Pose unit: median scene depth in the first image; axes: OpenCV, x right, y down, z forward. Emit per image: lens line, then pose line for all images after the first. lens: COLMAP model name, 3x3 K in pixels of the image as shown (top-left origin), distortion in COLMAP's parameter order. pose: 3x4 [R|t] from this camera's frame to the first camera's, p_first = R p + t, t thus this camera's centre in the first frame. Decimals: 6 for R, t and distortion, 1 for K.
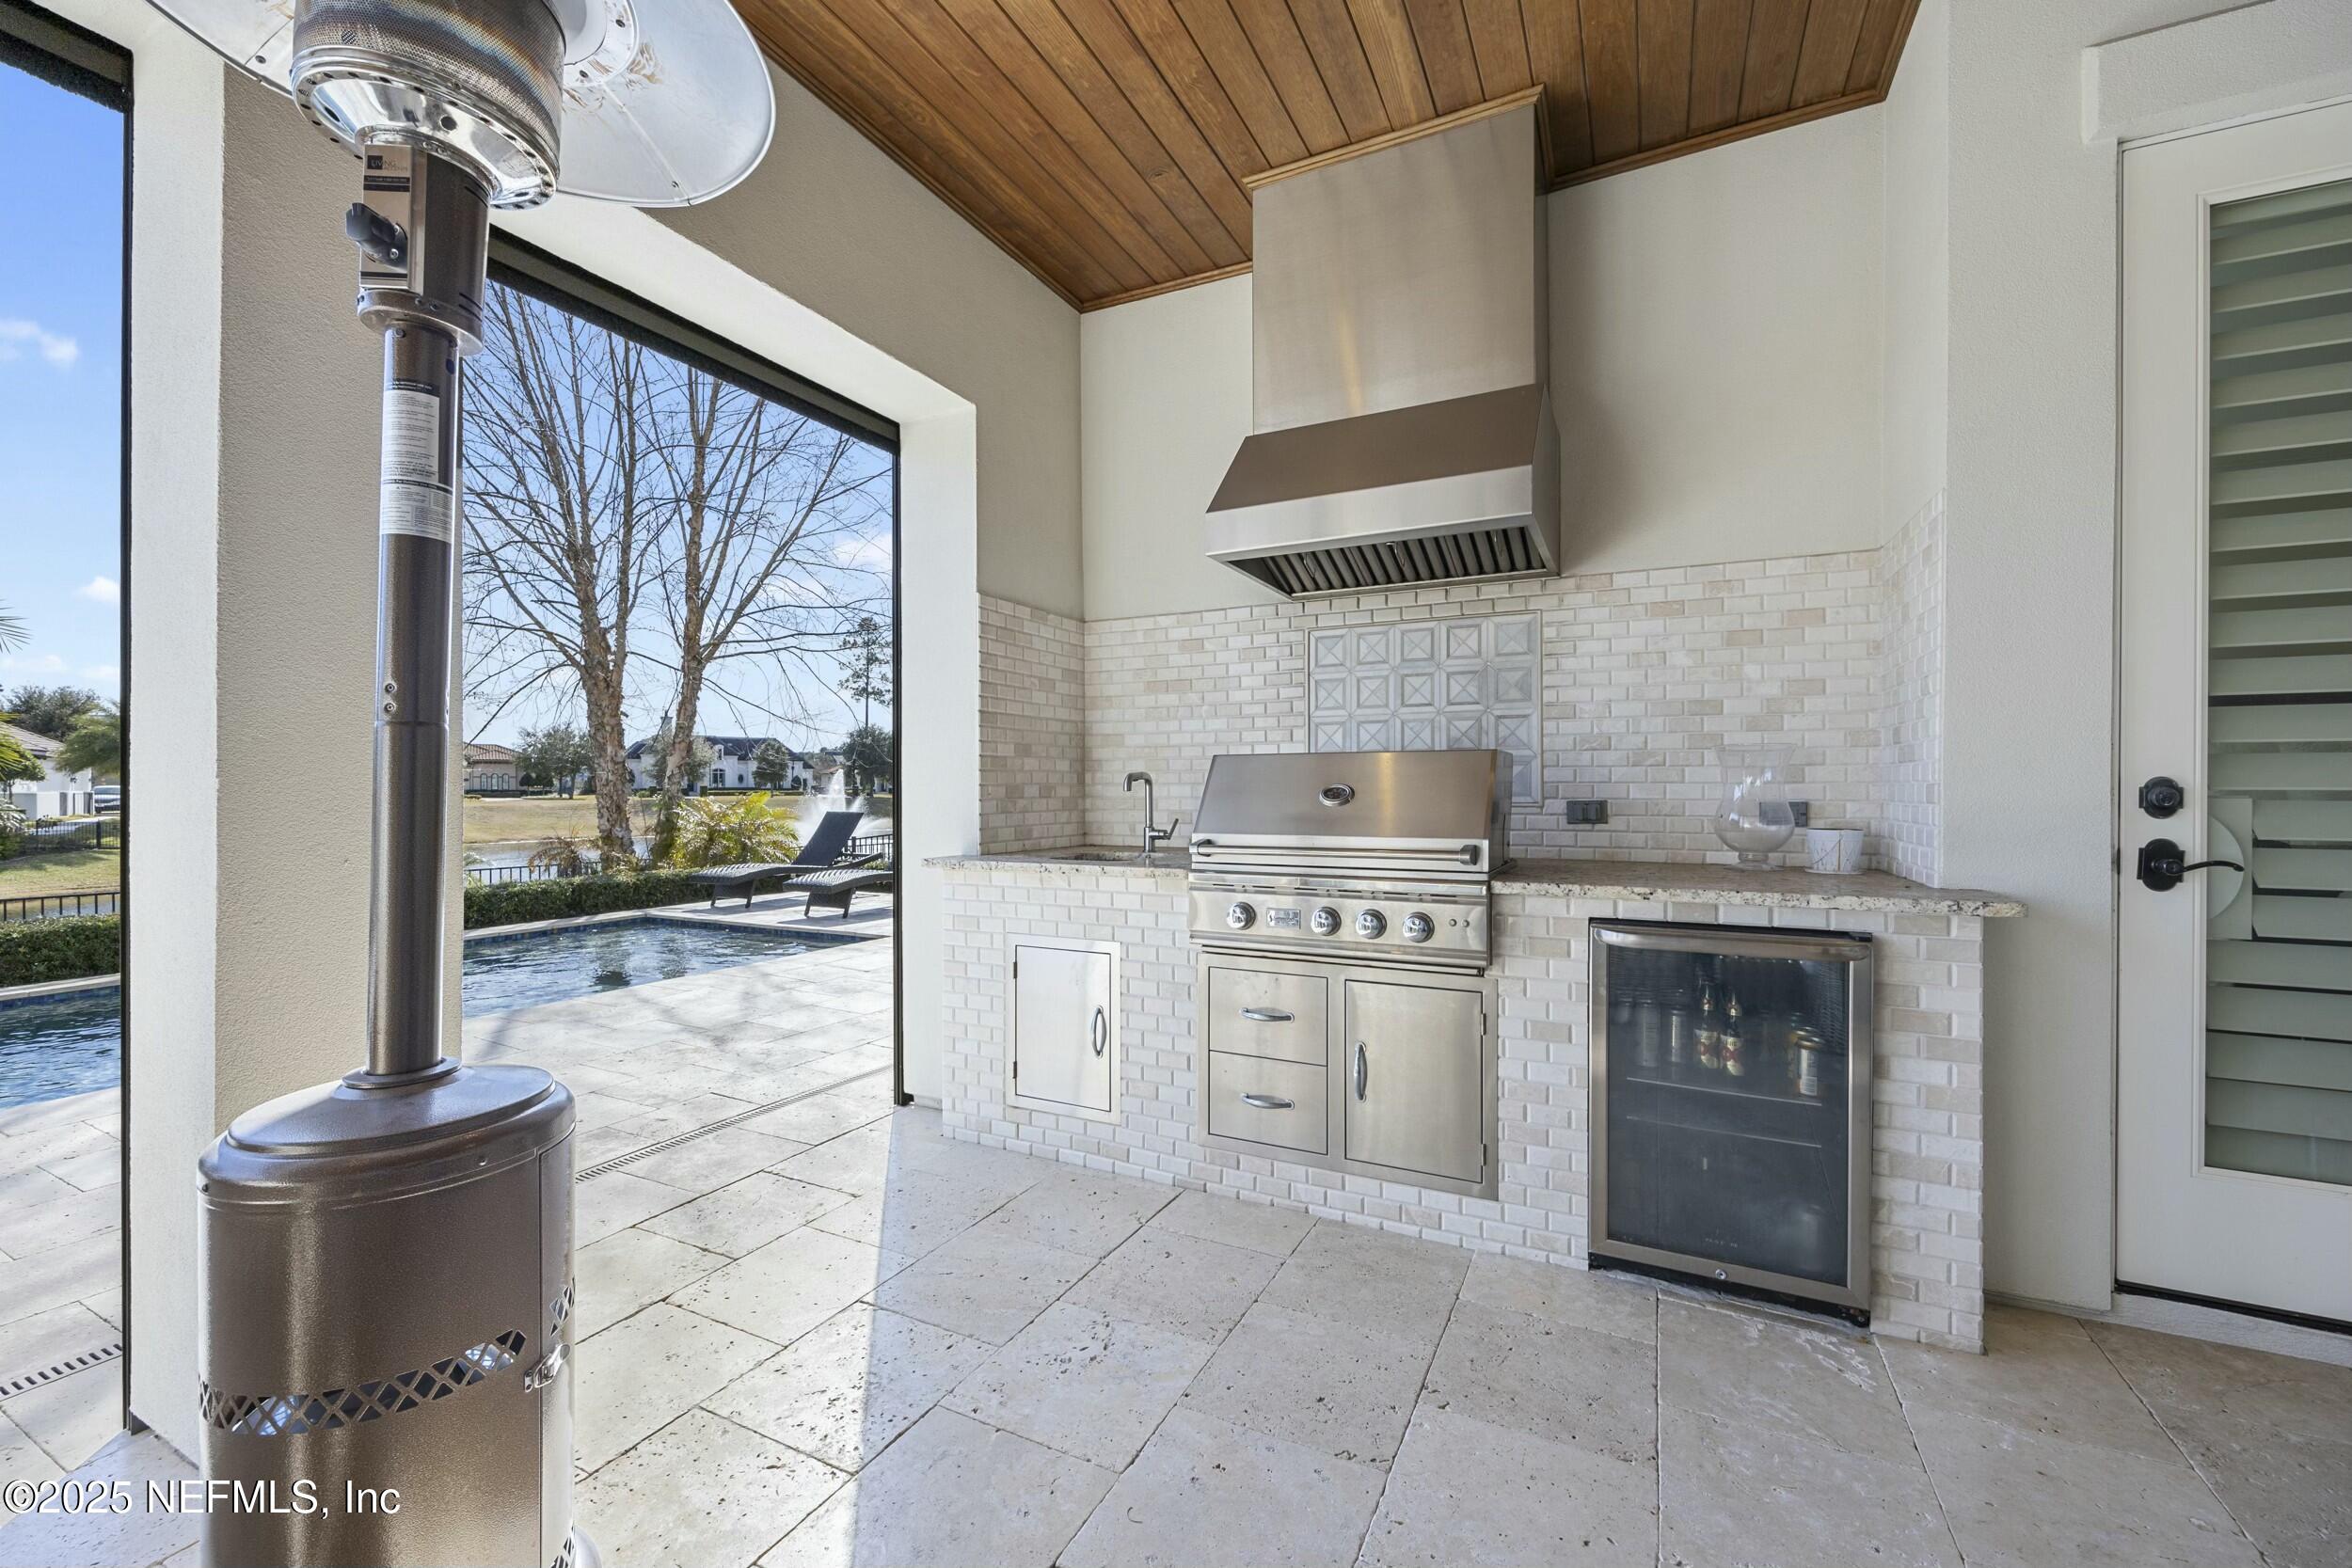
lens RADIAL K [[934.7, 0, 1181.7], [0, 934.7, 791.1], [0, 0, 1]] dist [-0.000641, -0.000056]
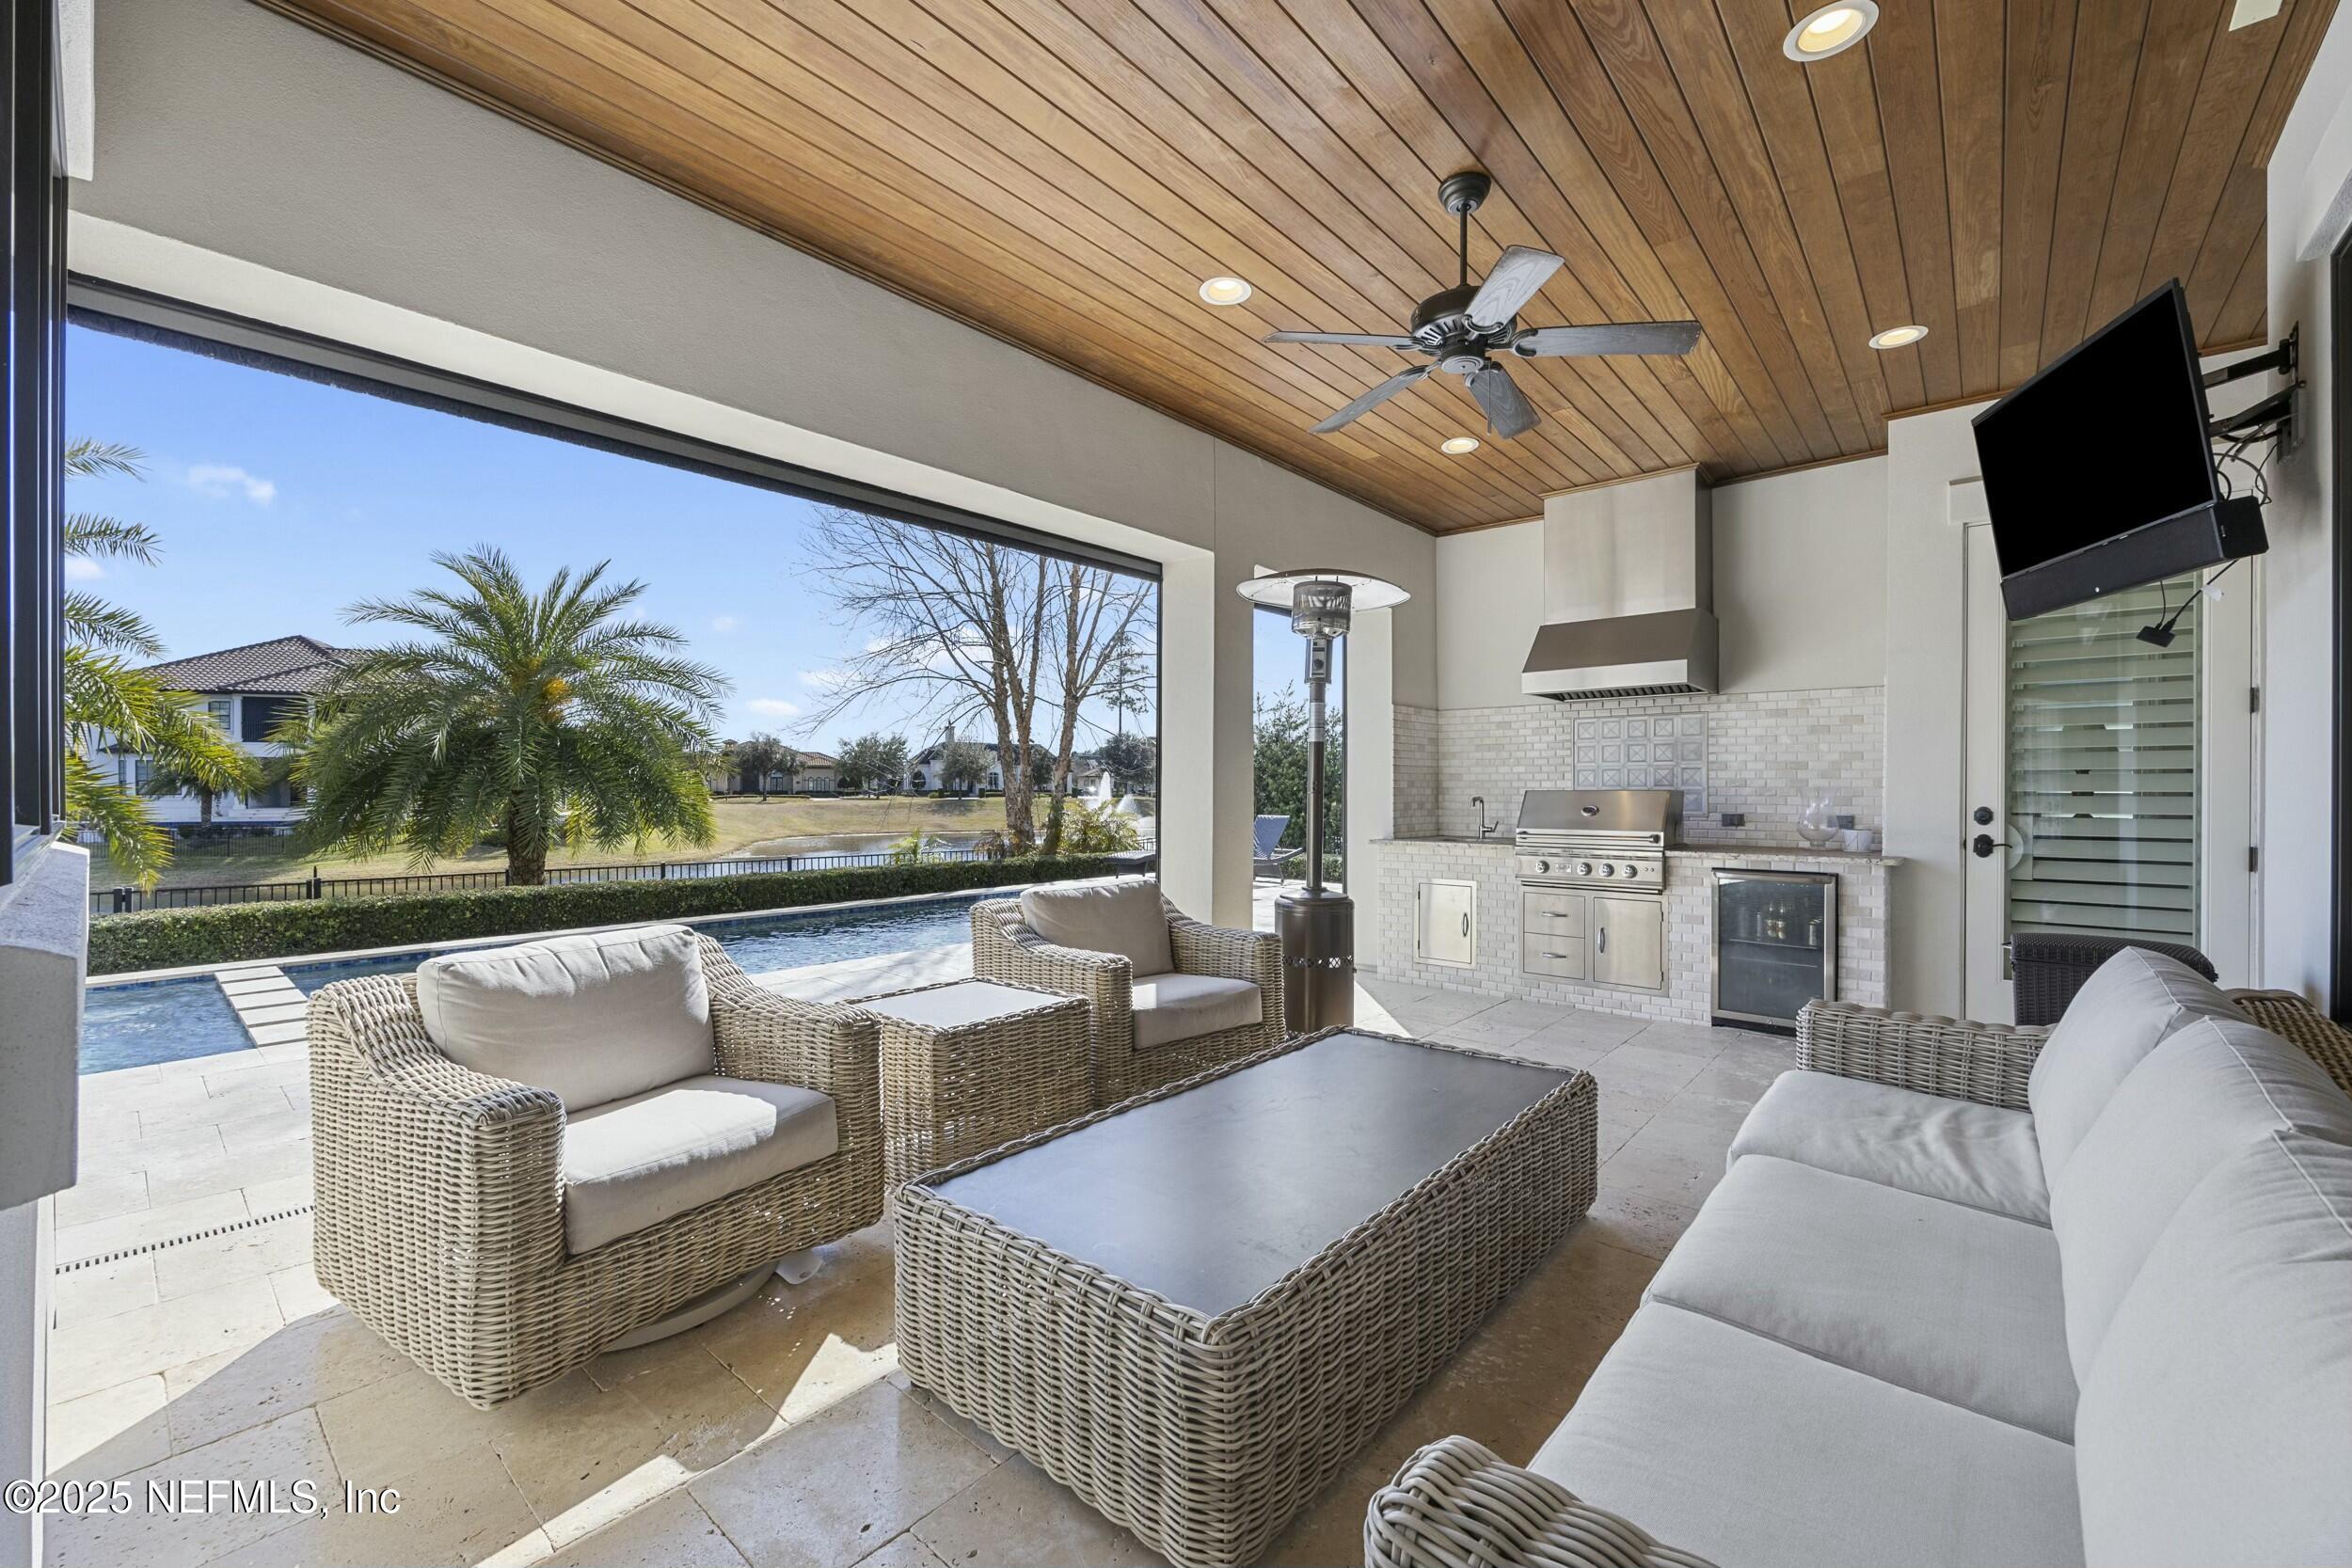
lens RADIAL K [[934.7, 0, 1181.7], [0, 934.7, 791.1], [0, 0, 1]] dist [-0.000641, -0.000056]
pose [[0.969112, 0.002059, -0.246614, -0.181099], [-0.002543, 0.999995, -0.001647, -0.029978], [0.246610, 0.002223, 0.969112, -1.112913]]
